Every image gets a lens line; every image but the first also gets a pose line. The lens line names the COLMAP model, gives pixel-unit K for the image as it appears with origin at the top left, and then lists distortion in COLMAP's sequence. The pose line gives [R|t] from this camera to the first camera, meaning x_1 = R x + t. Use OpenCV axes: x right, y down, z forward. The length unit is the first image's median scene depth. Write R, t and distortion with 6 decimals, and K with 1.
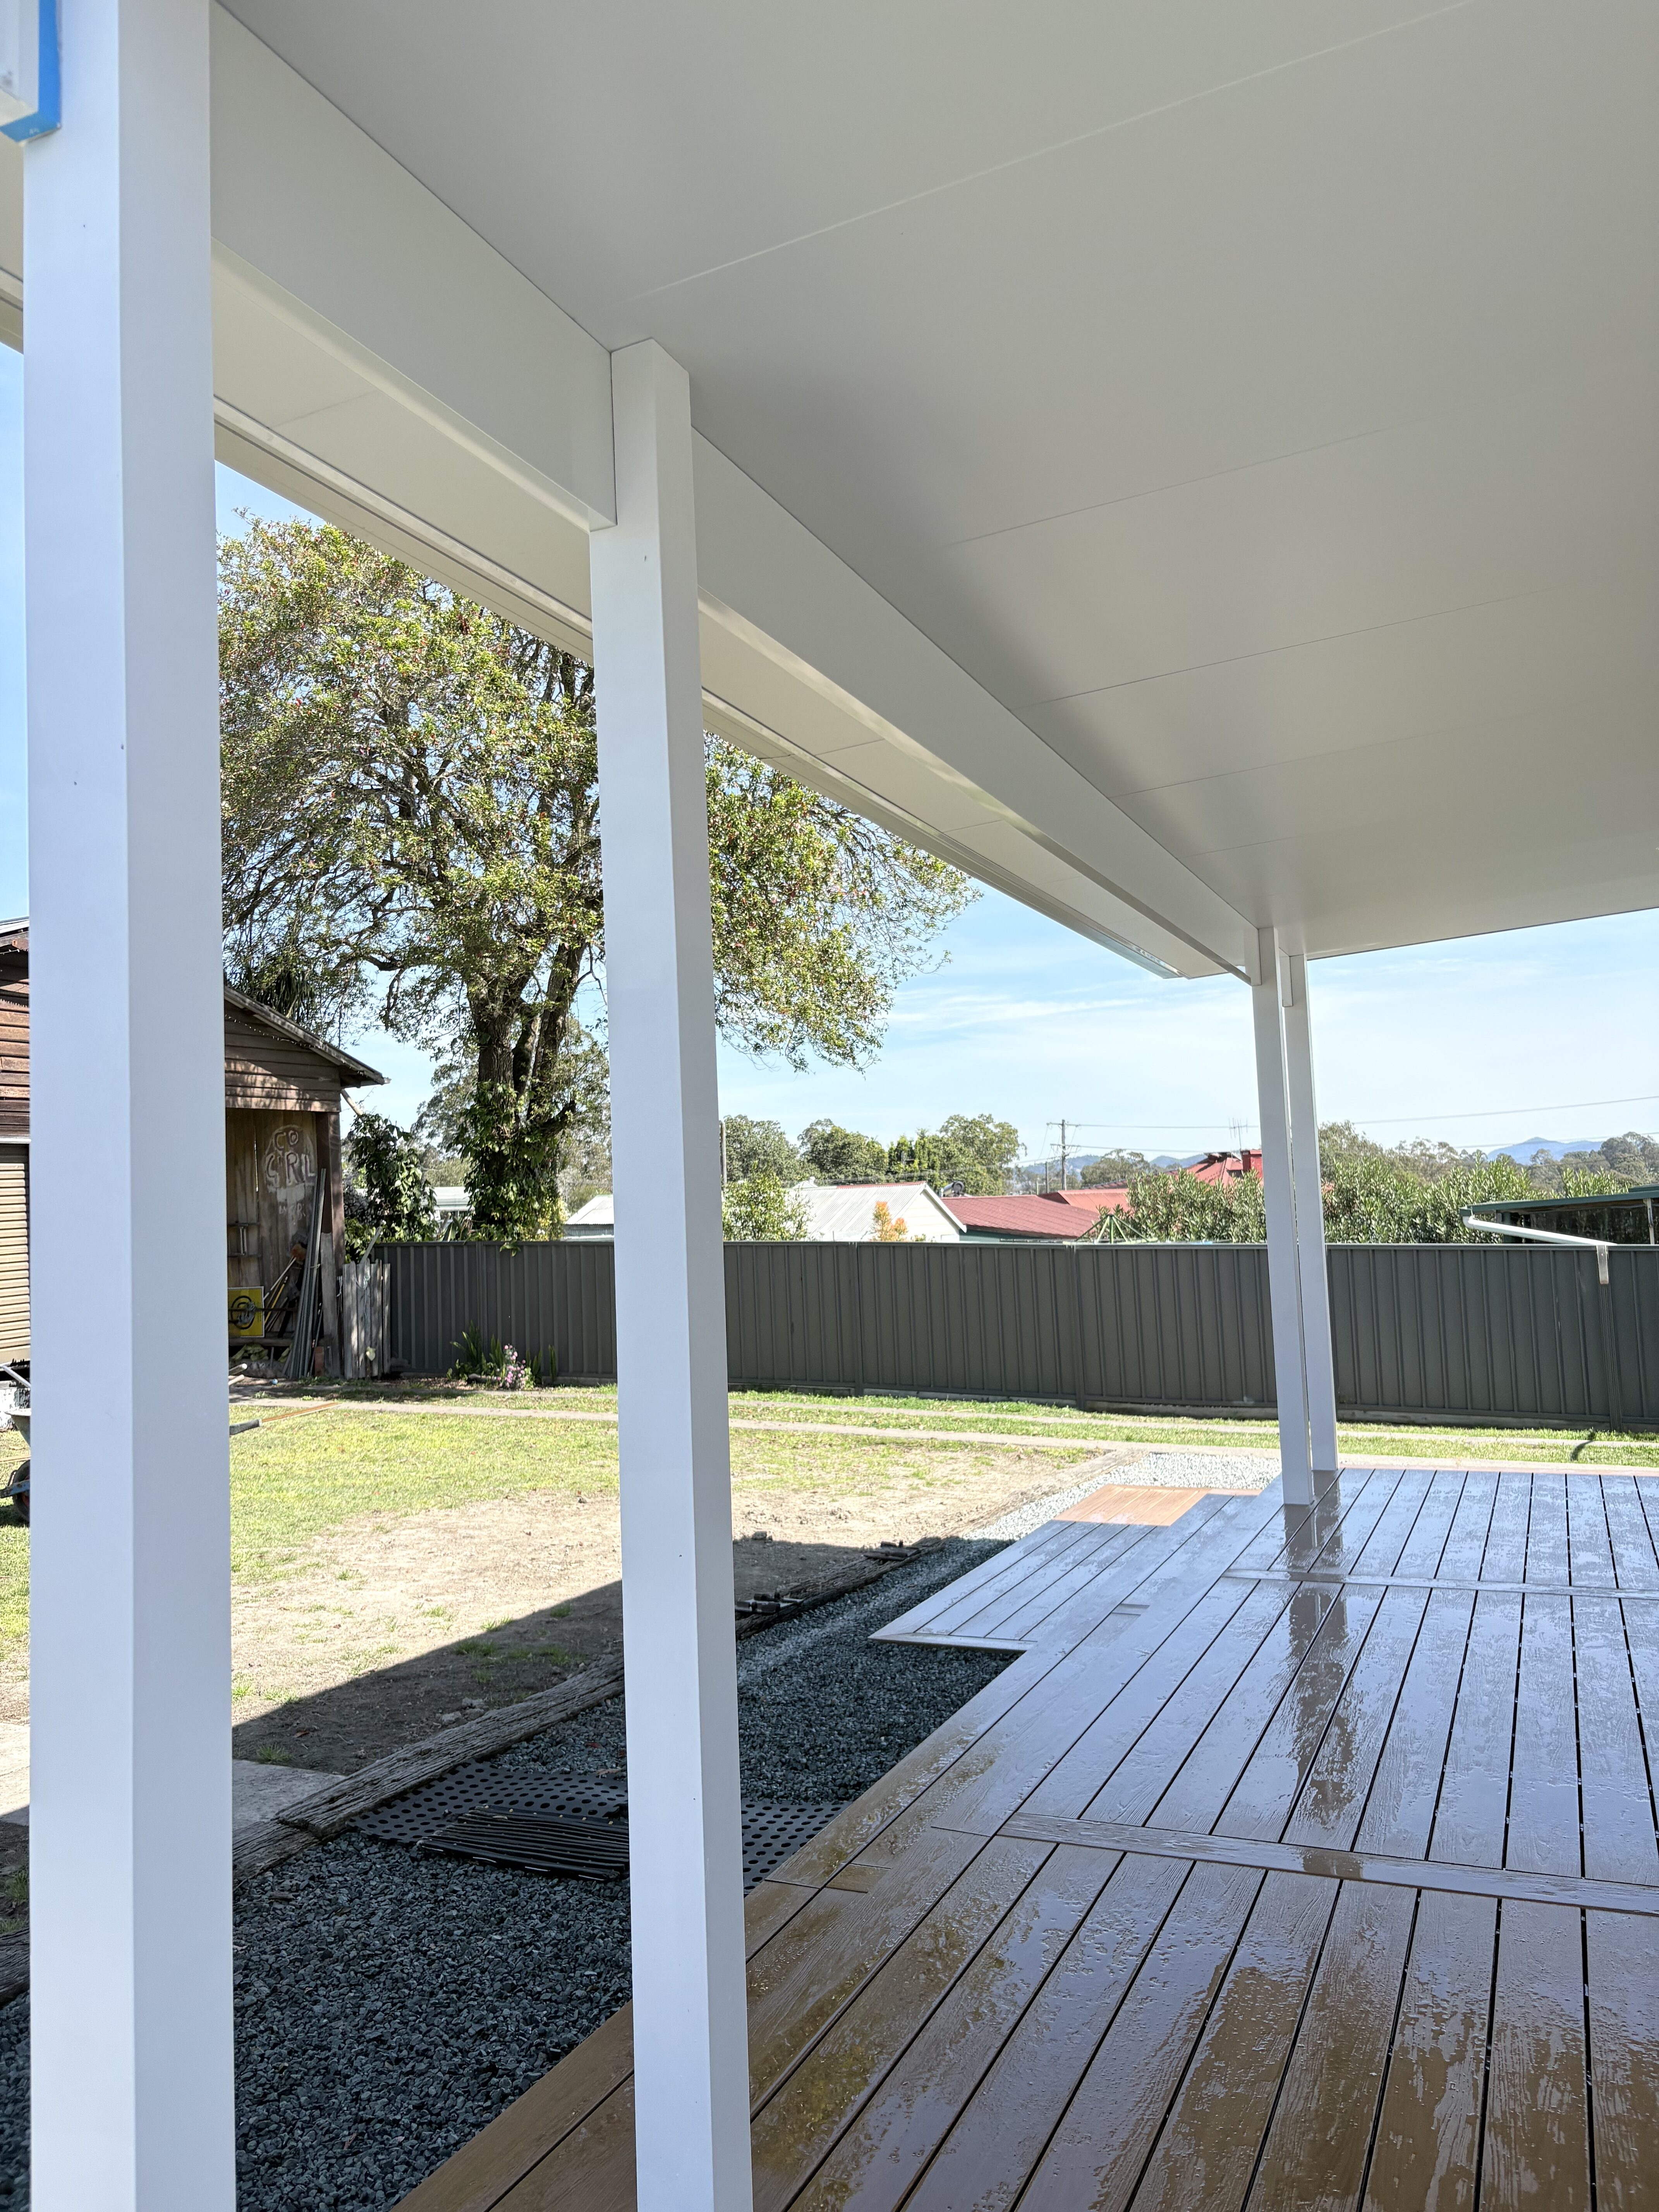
lens RADIAL K [[1660.3, 0, 793.0], [0, 1660.3, 1172.6], [0, 0, 1]] dist [0.116956, -0.238213]
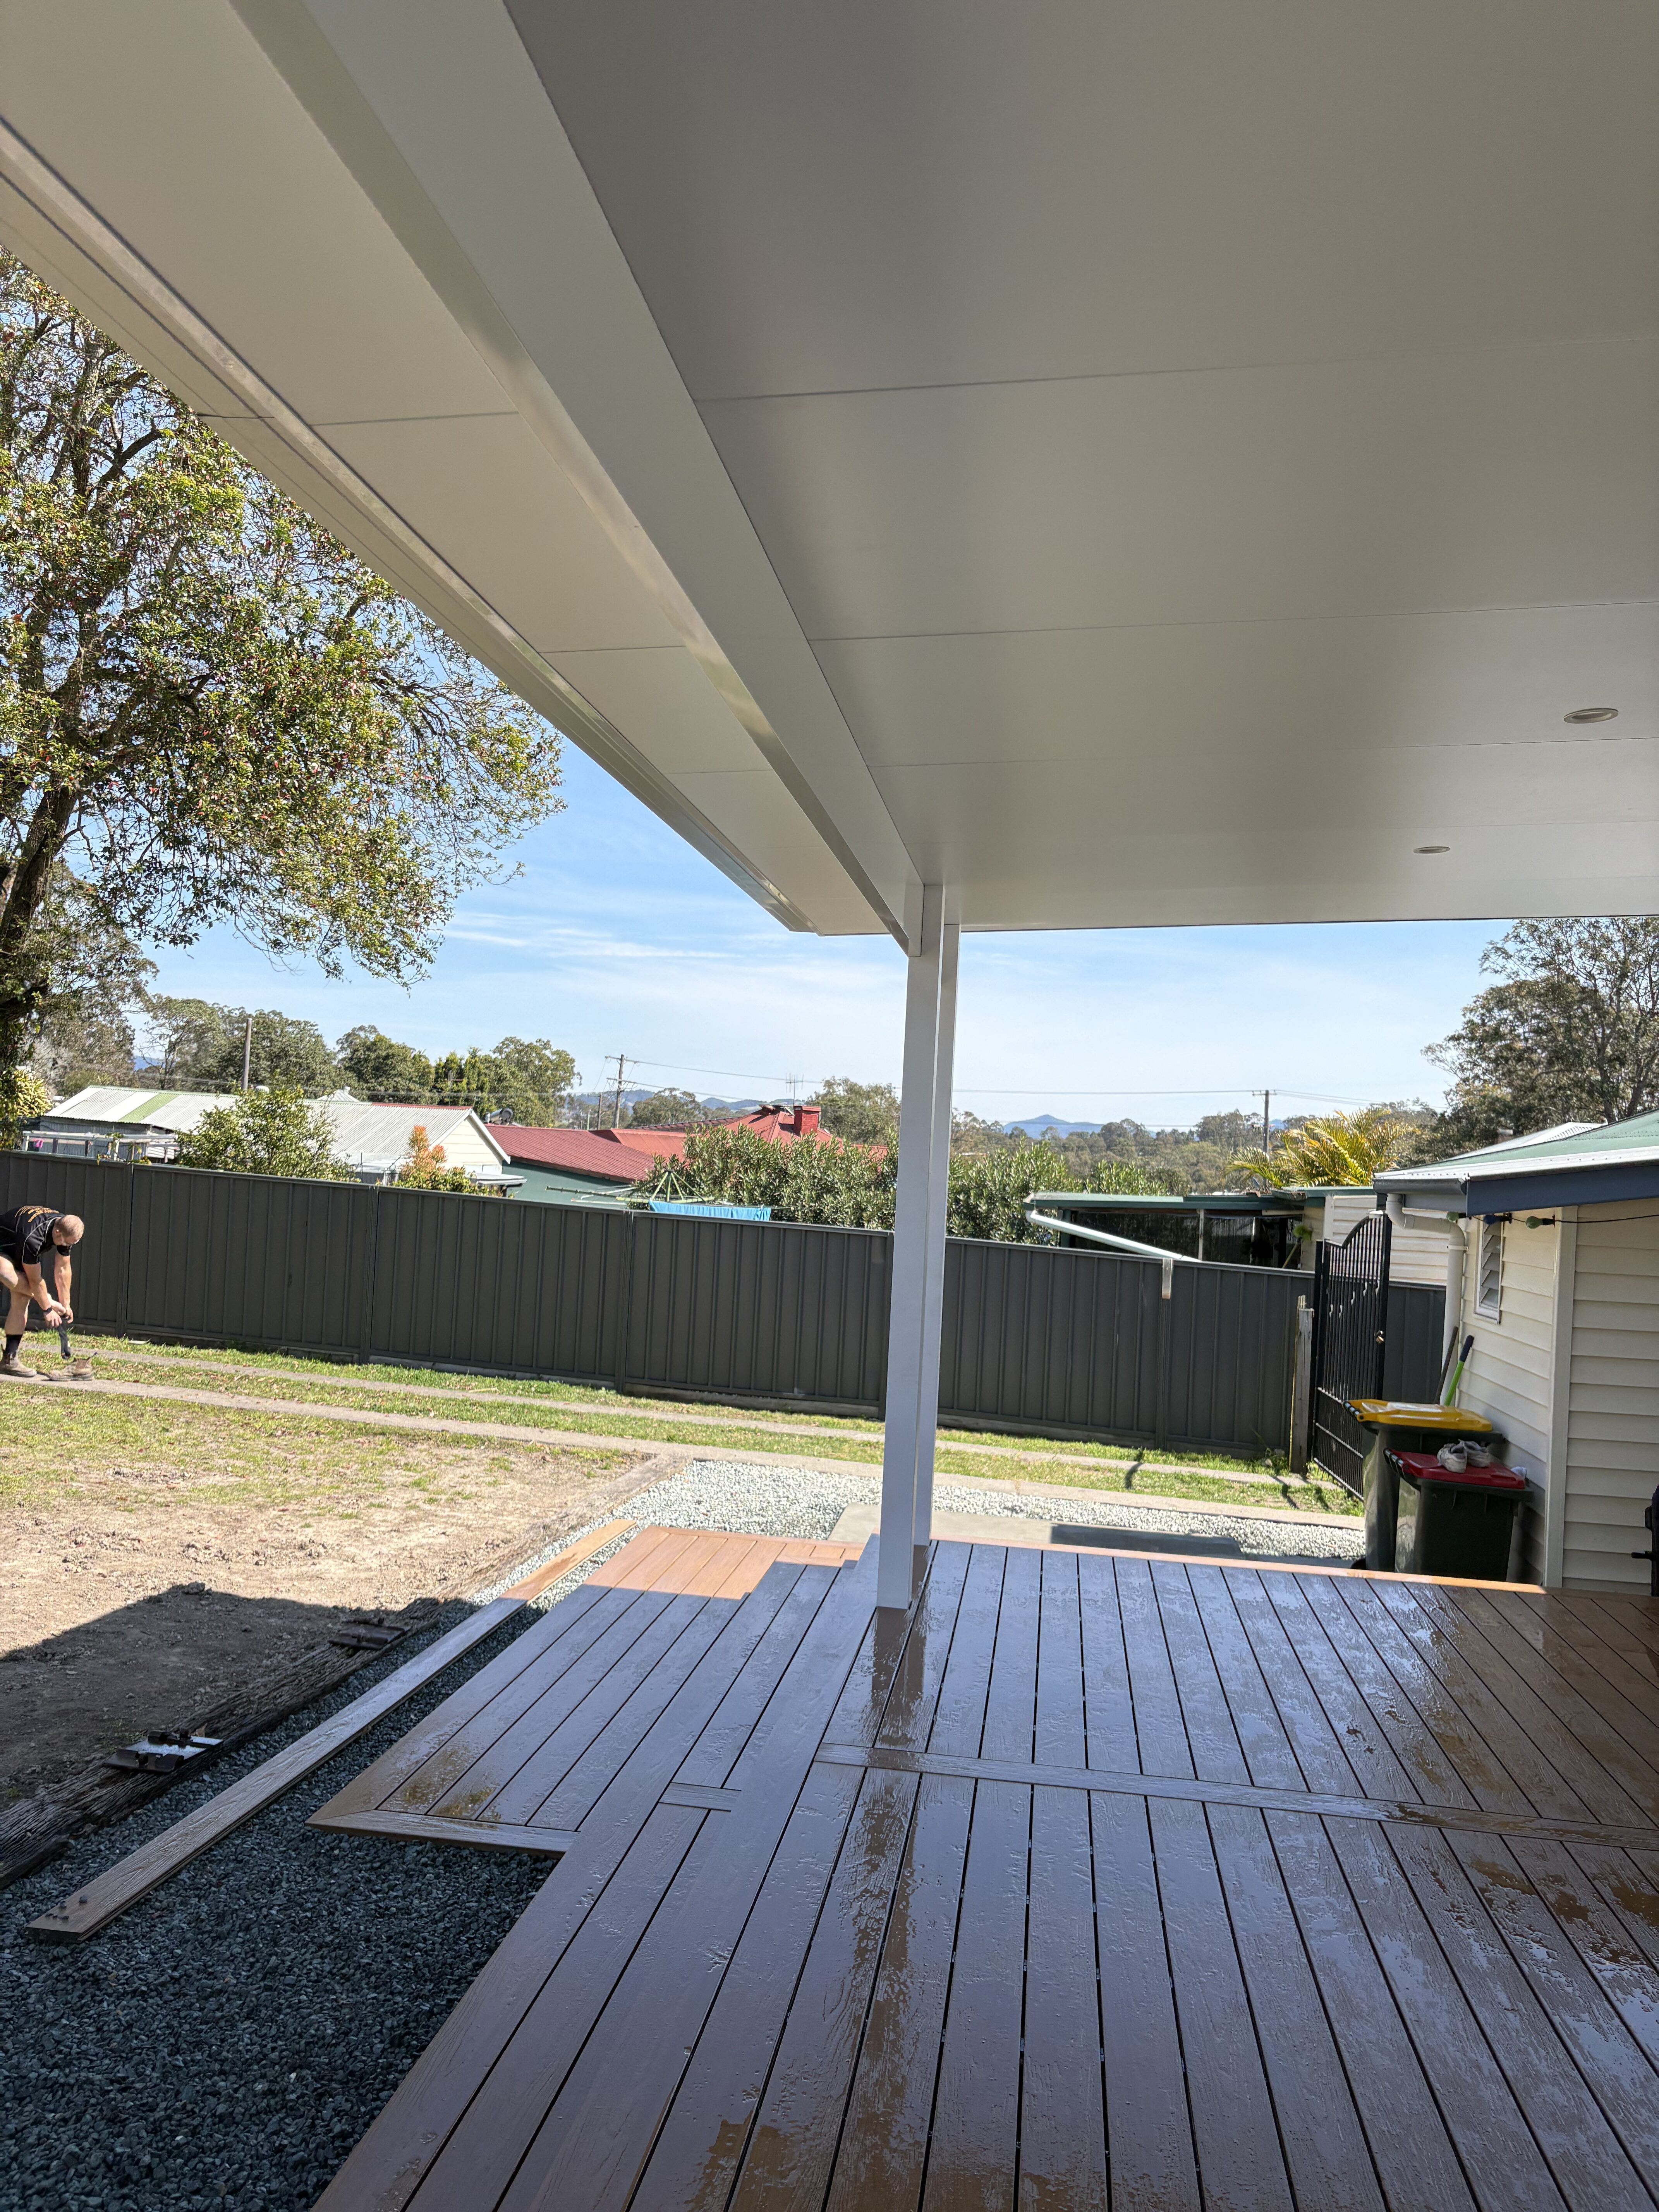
lens RADIAL K [[1665.9, 0, 829.5], [0, 1665.9, 1106.0], [0, 0, 1]] dist [0.047984, -0.056489]
pose [[0.953434, 0.097705, 0.285336, 0.009571], [-0.098805, 0.995051, -0.010577, -0.012404], [-0.284958, -0.018108, 0.958369, 0.108752]]
